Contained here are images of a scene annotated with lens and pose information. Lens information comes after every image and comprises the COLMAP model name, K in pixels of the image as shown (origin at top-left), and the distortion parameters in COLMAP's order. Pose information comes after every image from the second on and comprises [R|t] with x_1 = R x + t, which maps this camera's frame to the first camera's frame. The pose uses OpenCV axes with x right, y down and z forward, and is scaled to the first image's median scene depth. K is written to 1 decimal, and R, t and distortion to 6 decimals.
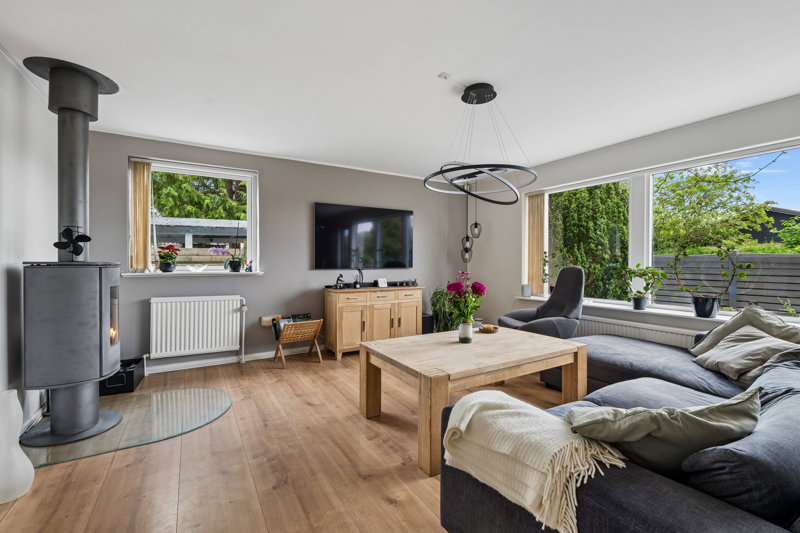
lens RADIAL K [[344.8, 0, 400.1], [0, 344.8, 265.4], [0, 0, 1]] dist [-0.002739, -0.000825]
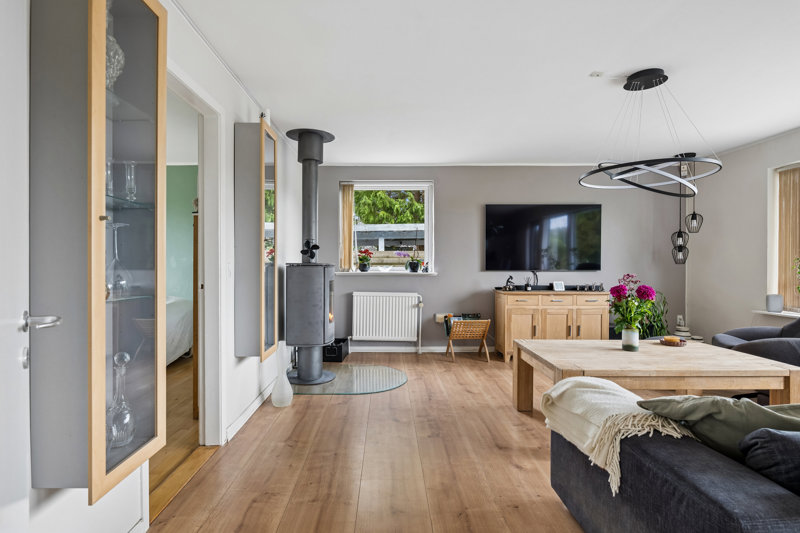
lens RADIAL K [[400.7, 0, 386.7], [0, 400.7, 266.6], [0, 0, 1]] dist [-0.001150, -0.000470]
pose [[0.855442, 0.004272, -0.517881, 0.164986], [-0.005402, 0.999985, -0.000674, 0.002703], [0.517870, 0.003374, 0.855452, -0.224850]]
